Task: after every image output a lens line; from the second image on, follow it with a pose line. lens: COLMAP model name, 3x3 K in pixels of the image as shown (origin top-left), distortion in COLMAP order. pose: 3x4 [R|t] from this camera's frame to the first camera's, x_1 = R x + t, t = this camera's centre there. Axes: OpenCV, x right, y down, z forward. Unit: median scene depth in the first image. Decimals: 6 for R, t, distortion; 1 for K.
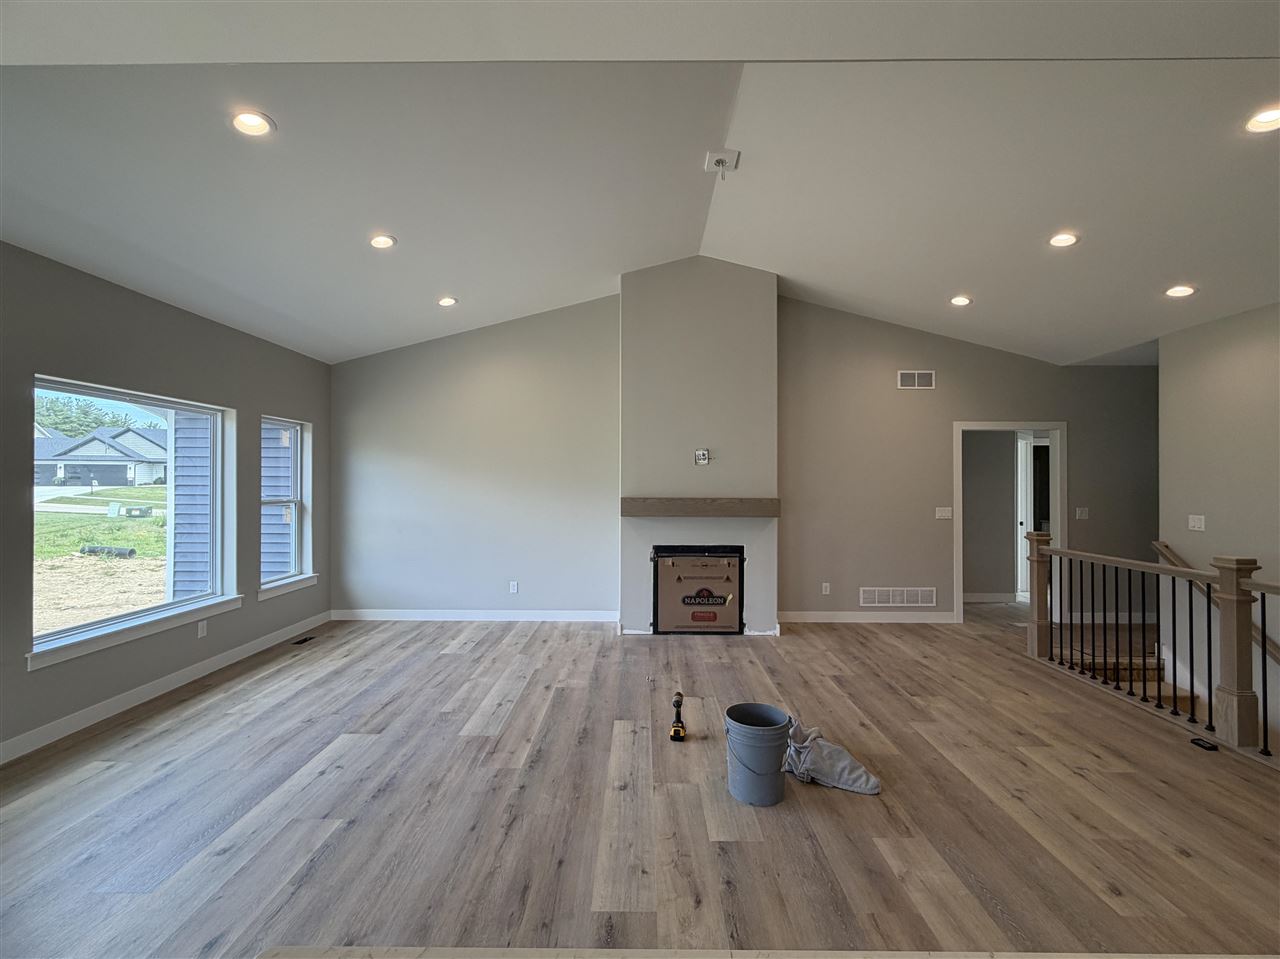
lens RADIAL K [[548.9, 0, 639.6], [0, 548.9, 472.8], [0, 0, 1]] dist [0.002012, -0.000075]
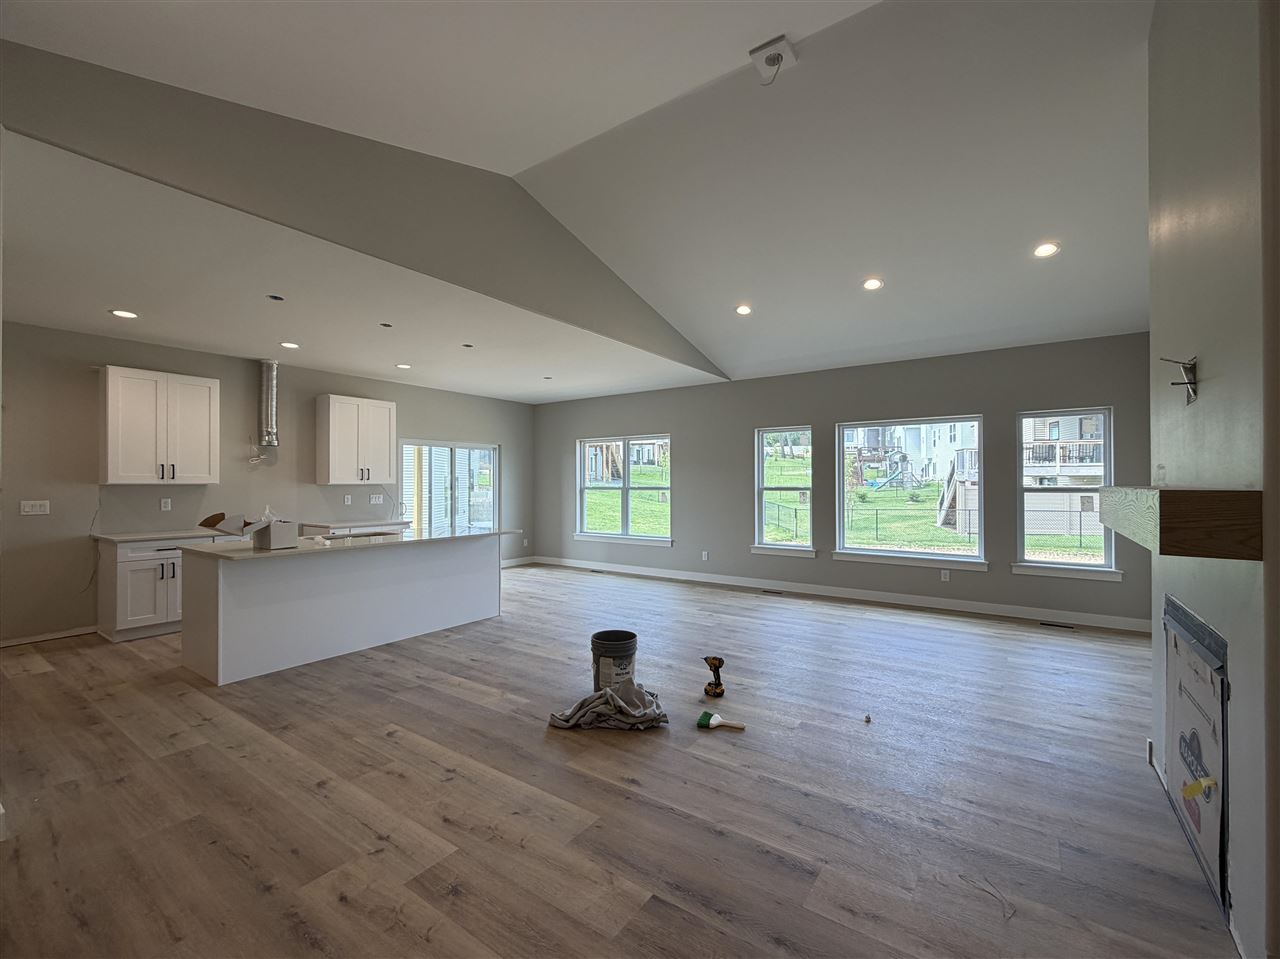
lens RADIAL K [[548.9, 0, 635.9], [0, 548.9, 484.8], [0, 0, 1]] dist [0.002012, -0.000075]
pose [[-0.571806, 0.000846, -0.820388, 1.273785], [0.014228, 0.999859, -0.008886, 0.079551], [0.820265, -0.016754, -0.571738, 1.800387]]
